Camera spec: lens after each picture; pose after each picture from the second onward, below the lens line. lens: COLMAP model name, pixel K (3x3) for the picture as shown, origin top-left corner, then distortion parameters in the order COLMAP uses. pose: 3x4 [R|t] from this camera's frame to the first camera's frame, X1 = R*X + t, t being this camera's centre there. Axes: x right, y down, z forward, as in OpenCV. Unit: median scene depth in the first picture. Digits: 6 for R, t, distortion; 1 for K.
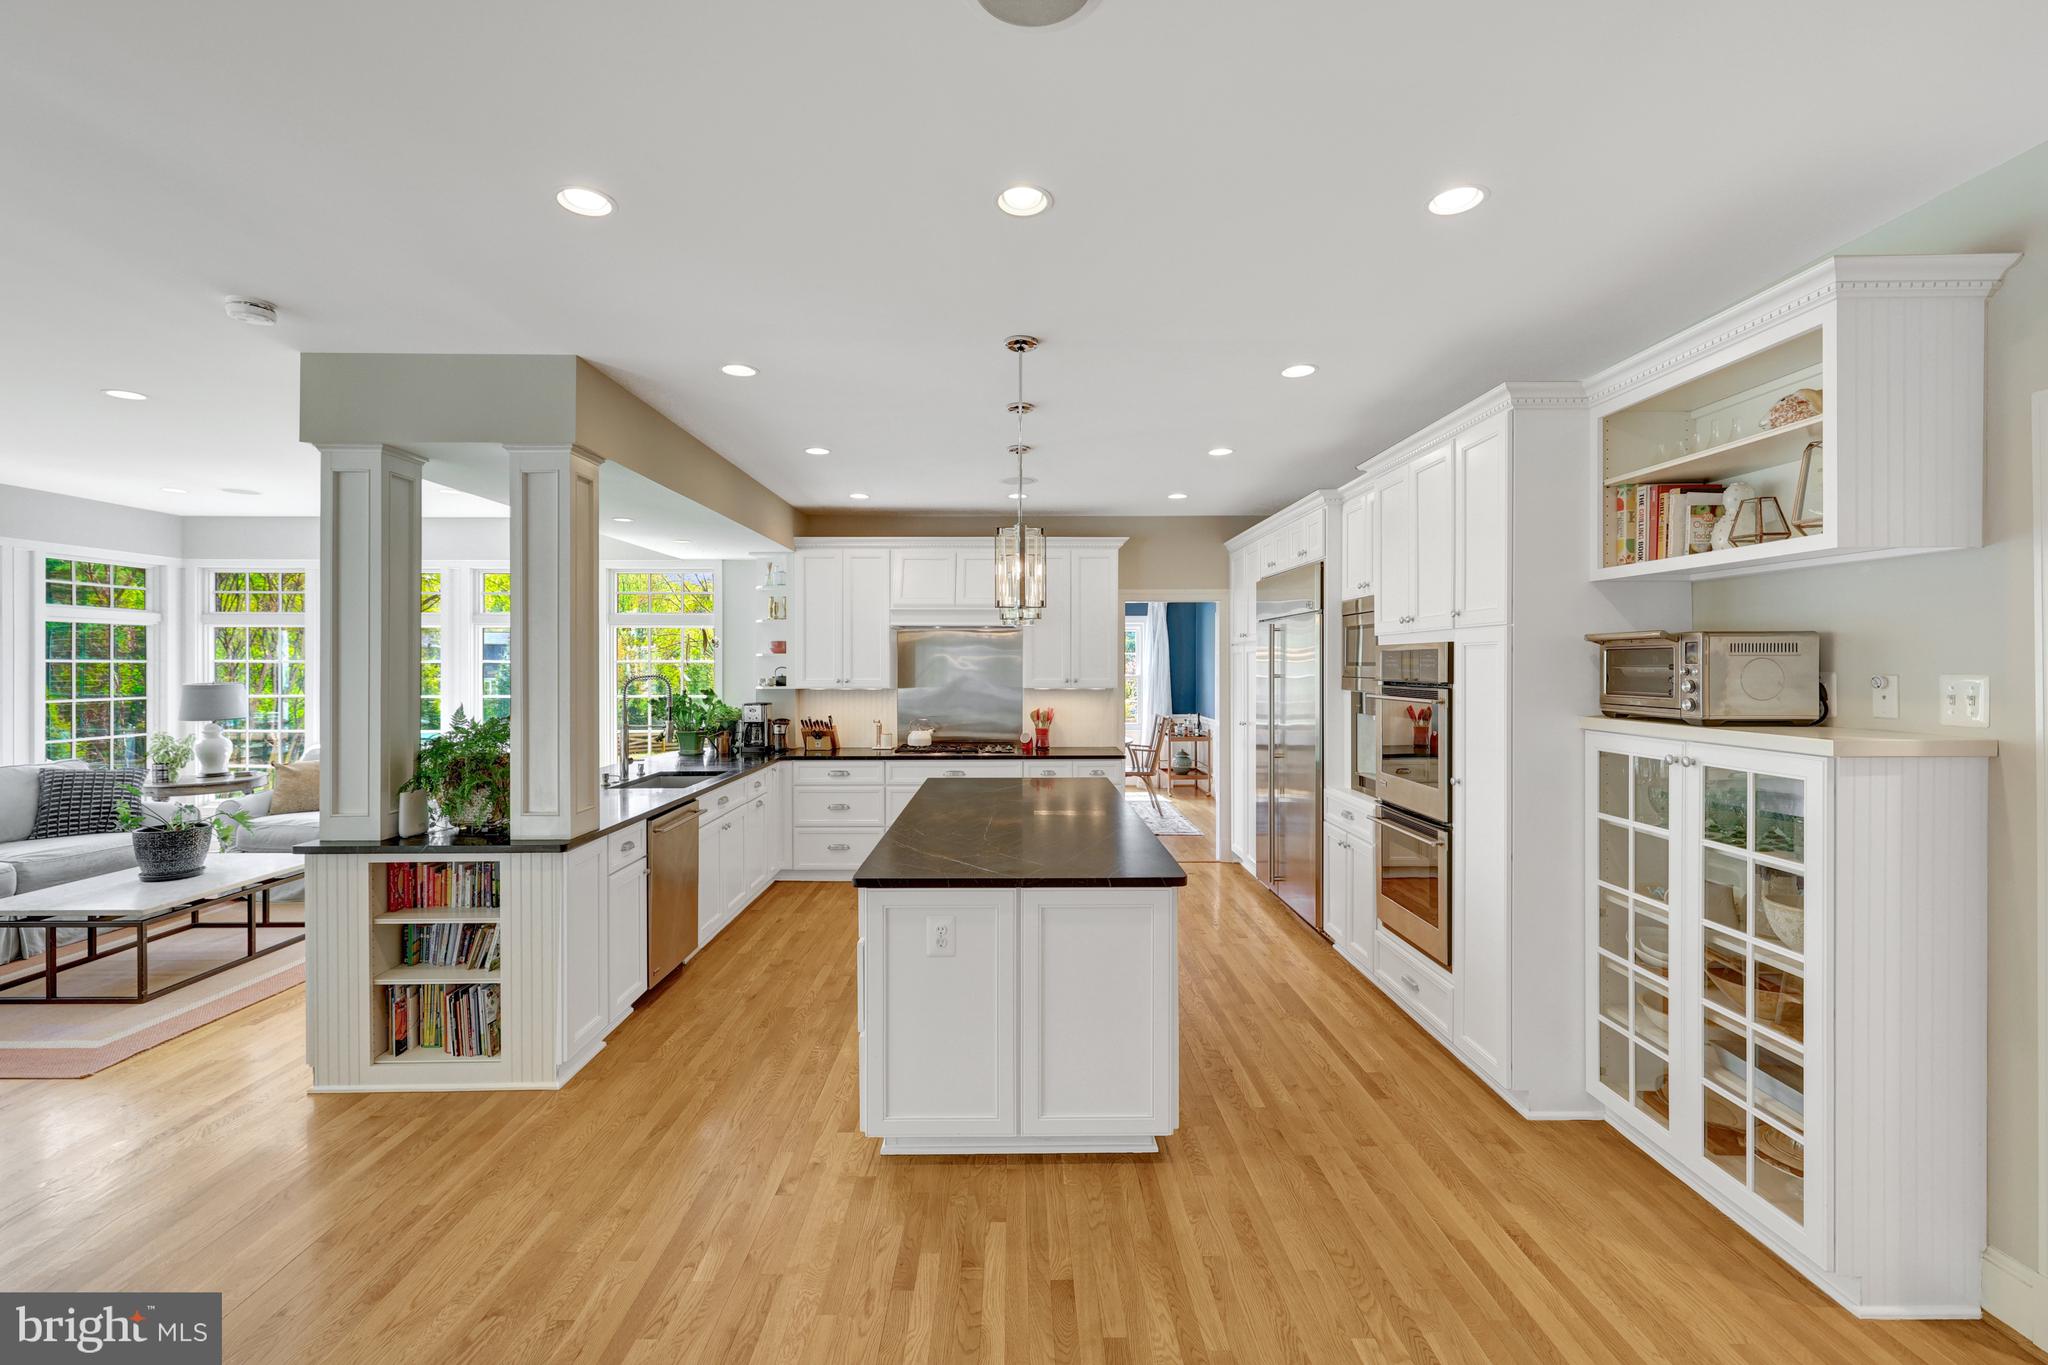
lens RADIAL K [[883.2, 0, 1039.6], [0, 883.2, 671.3], [0, 0, 1]] dist [0.000368, -0.000237]
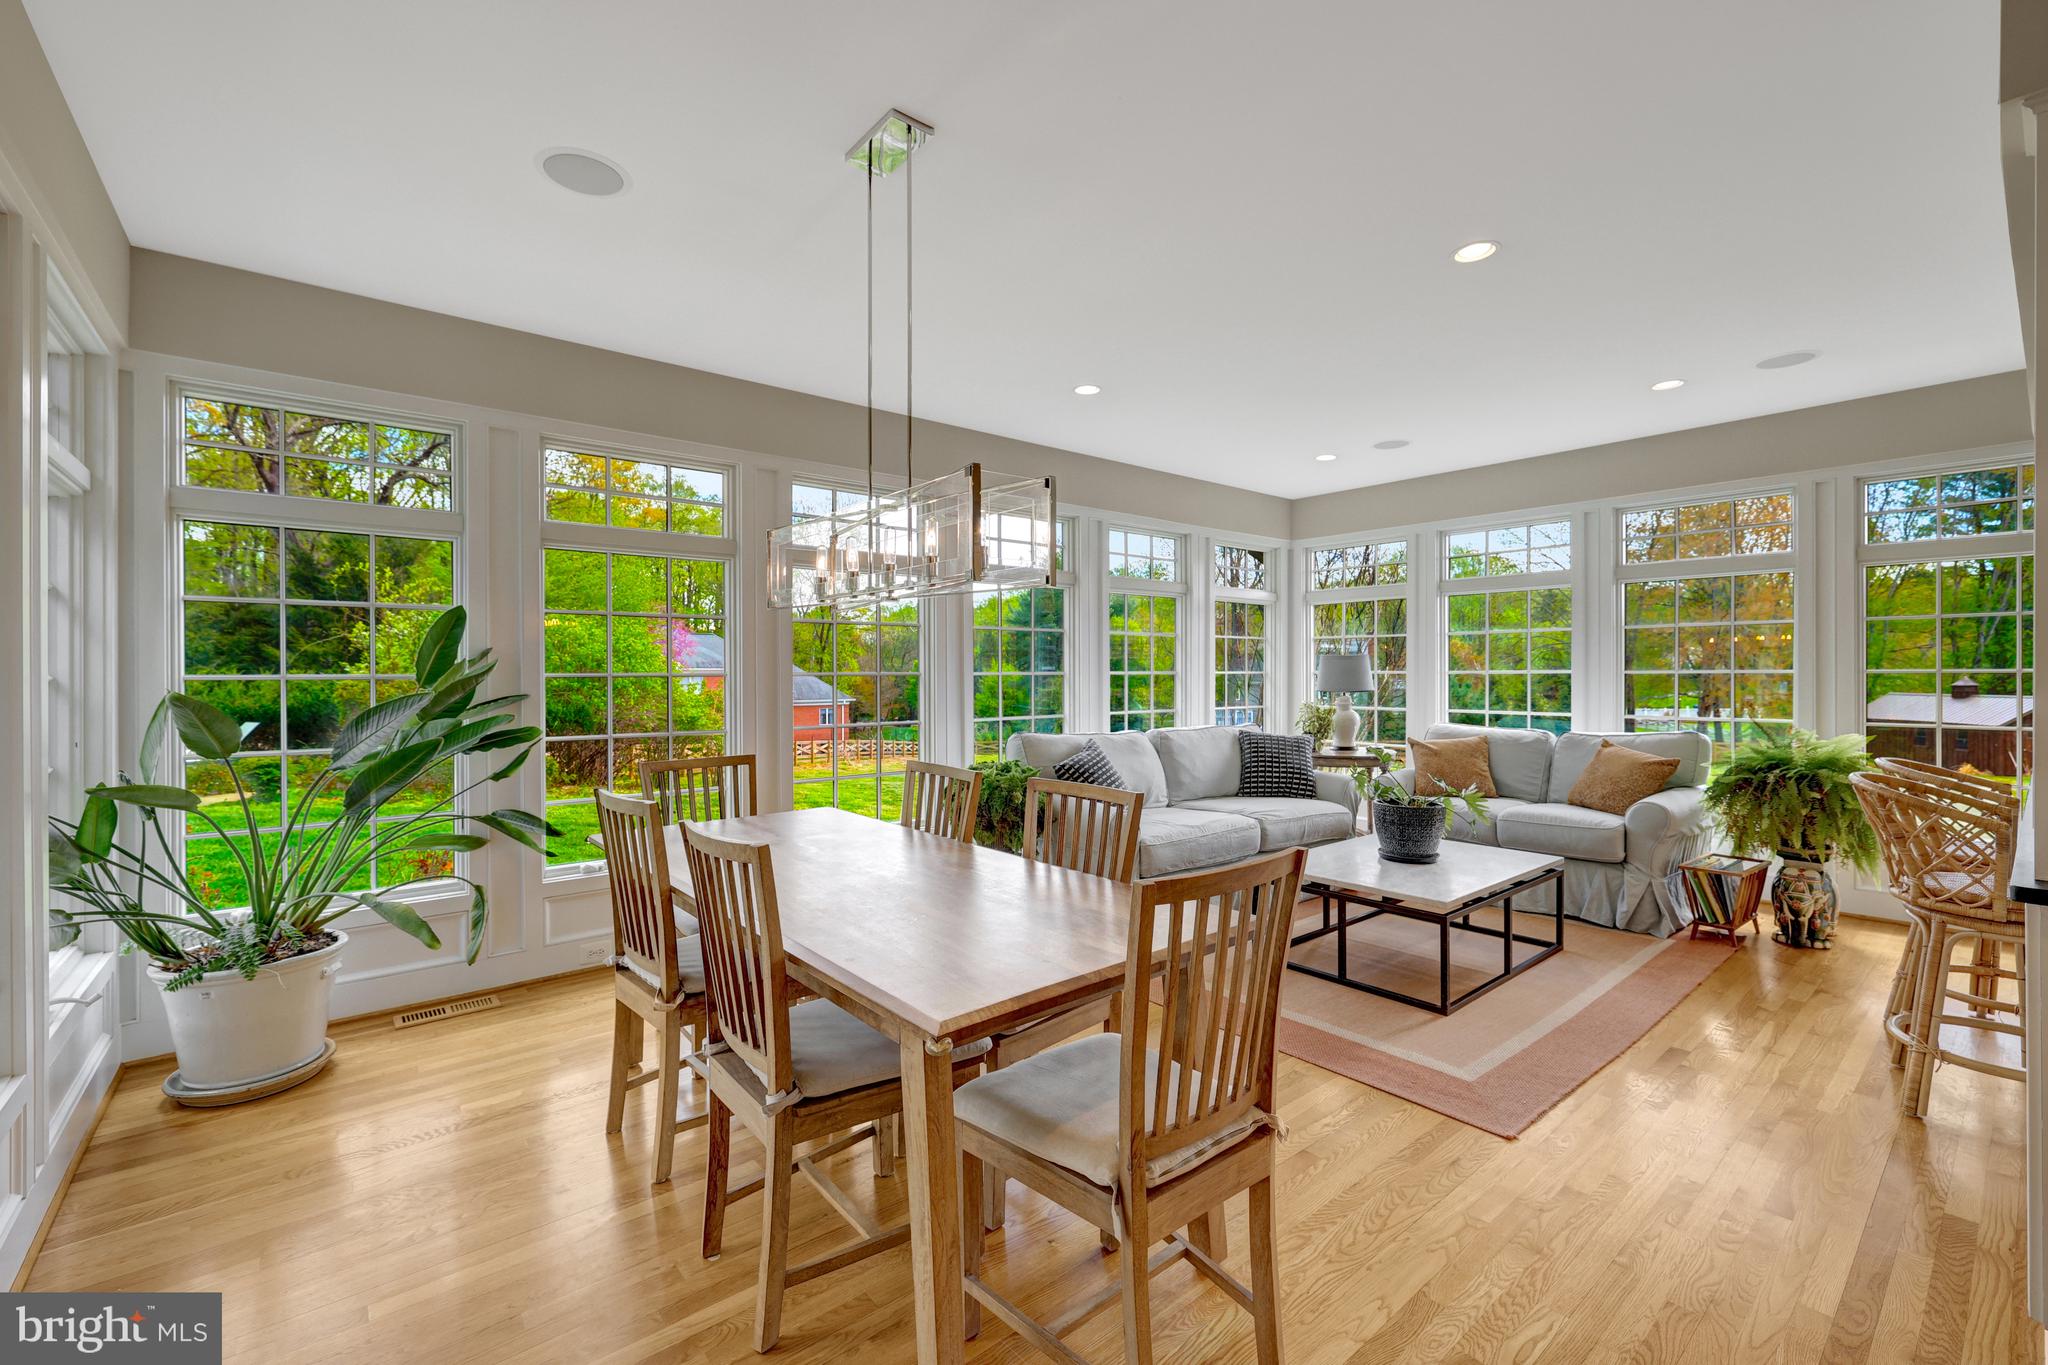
lens RADIAL K [[883.2, 0, 1036.0], [0, 883.2, 679.5], [0, 0, 1]] dist [0.000368, -0.000237]
pose [[0.631900, 0.004158, -0.775039, -0.450354], [-0.001593, 0.999990, 0.004066, 0.043539], [0.775048, -0.001335, 0.631901, 0.134309]]
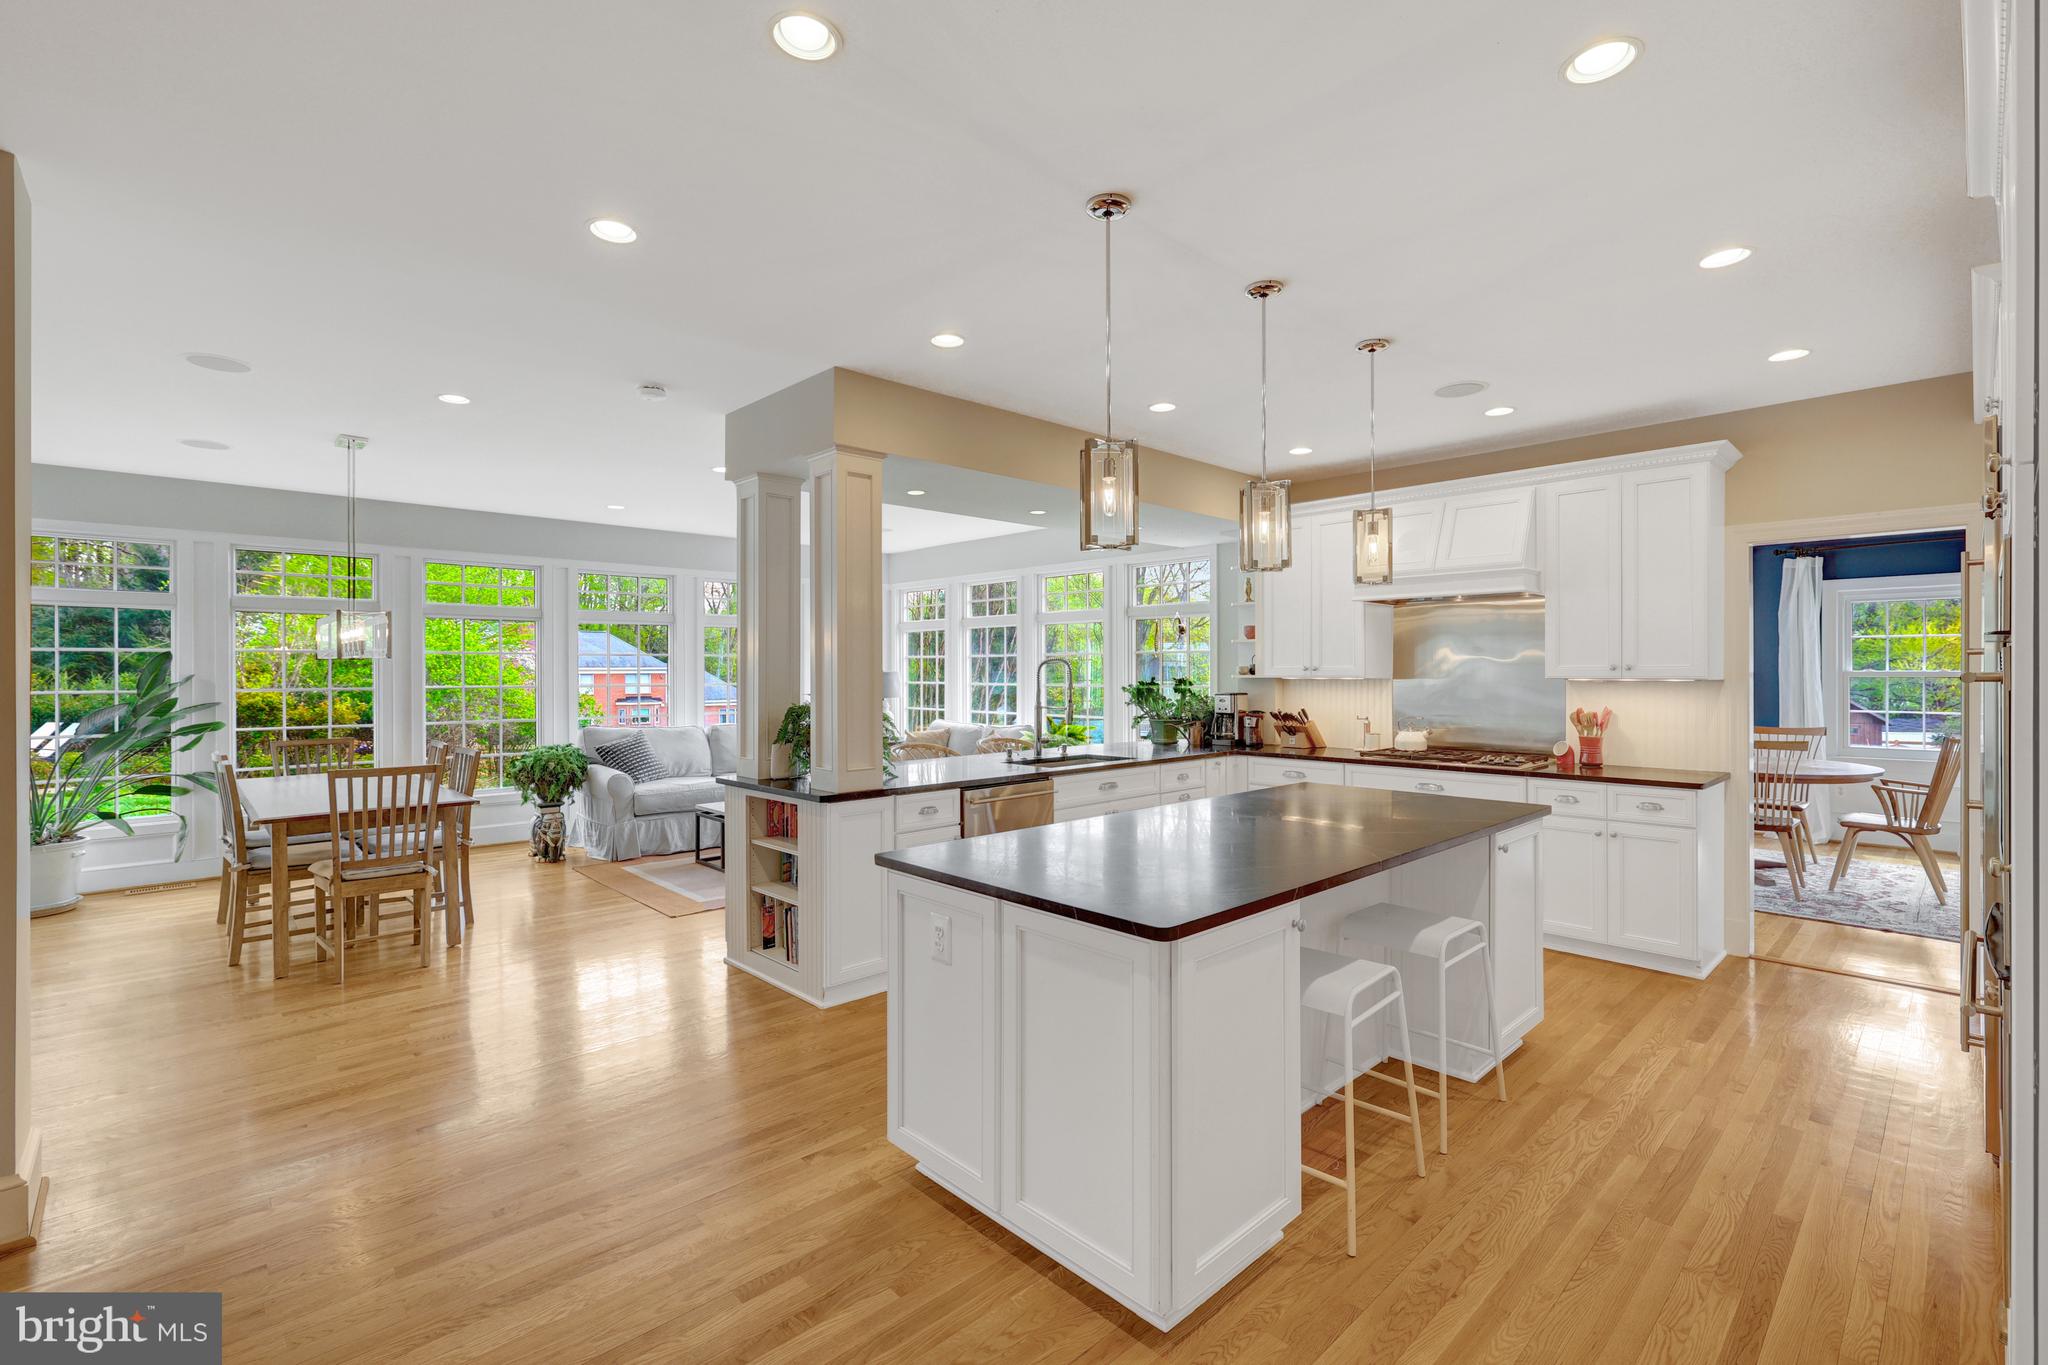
lens RADIAL K [[902.4, 0, 1002.0], [0, 902.4, 673.7], [0, 0, 1]] dist [0.004623, -0.000136]
pose [[0.675088, 0.001241, -0.737736, 0.270110], [-0.003610, 0.999992, -0.001621, 0.021631], [0.737728, 0.003758, 0.675087, 0.213965]]
